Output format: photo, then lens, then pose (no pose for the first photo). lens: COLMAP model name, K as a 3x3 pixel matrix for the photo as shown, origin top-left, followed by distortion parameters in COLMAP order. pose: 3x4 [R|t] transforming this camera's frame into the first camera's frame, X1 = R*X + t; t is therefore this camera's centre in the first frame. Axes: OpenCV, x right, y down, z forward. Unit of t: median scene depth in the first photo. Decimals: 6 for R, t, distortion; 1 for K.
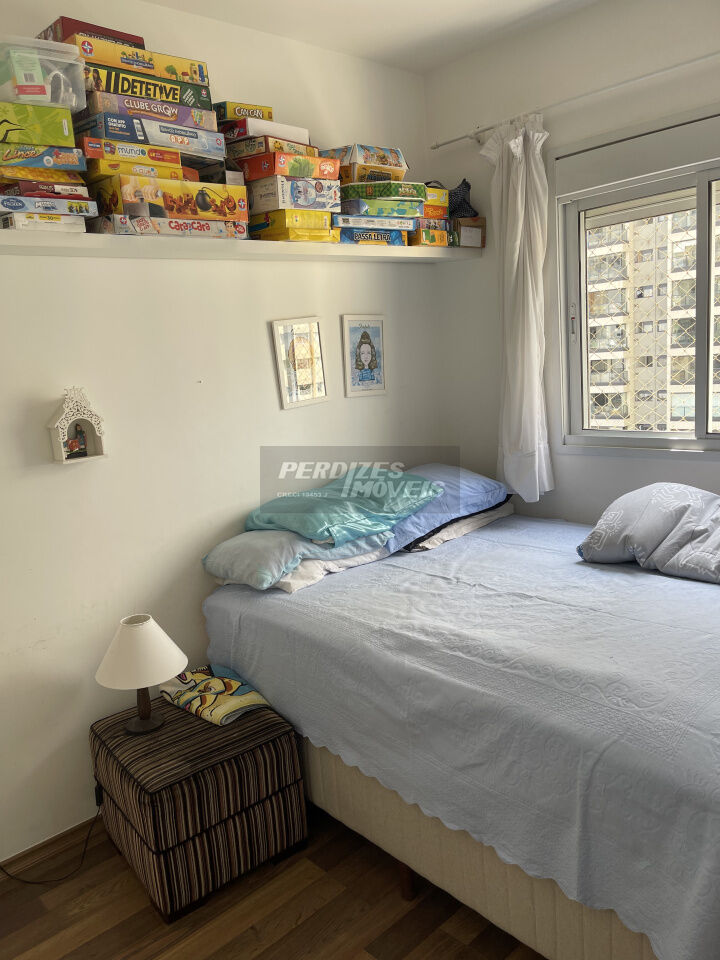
lens RADIAL K [[731.5, 0, 358.9], [0, 731.5, 485.6], [0, 0, 1]] dist [0.074978, -0.099358]
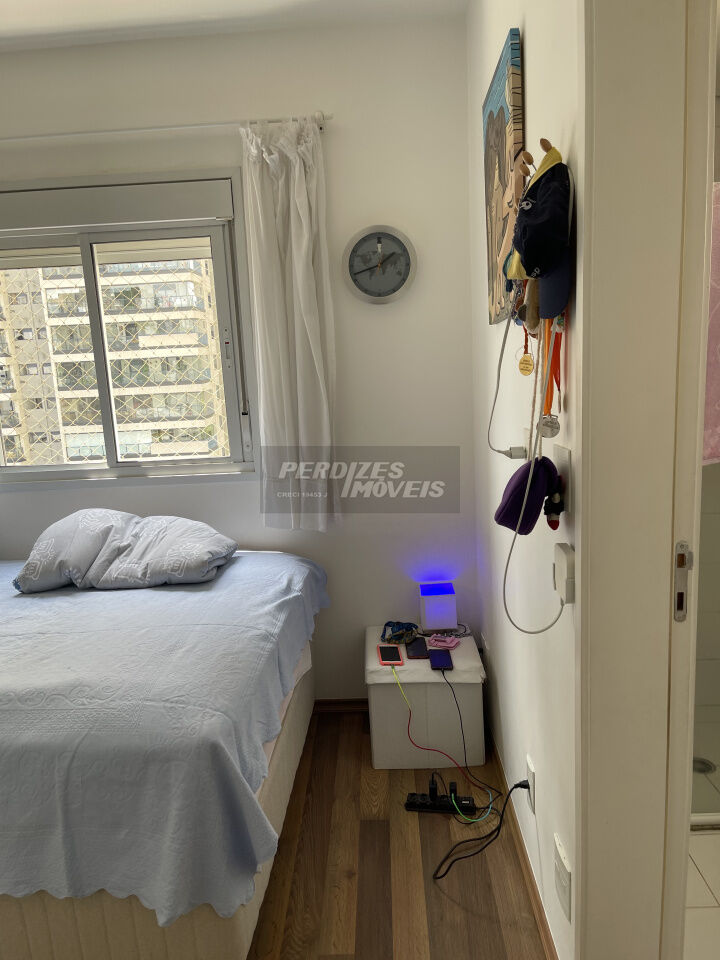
lens RADIAL K [[731.5, 0, 358.9], [0, 731.5, 485.6], [0, 0, 1]] dist [0.074978, -0.099358]
pose [[0.710922, -0.089942, 0.697496, -0.066408], [0.129077, 0.991628, -0.003691, 0.019255], [-0.691324, 0.092655, 0.716579, -0.073128]]
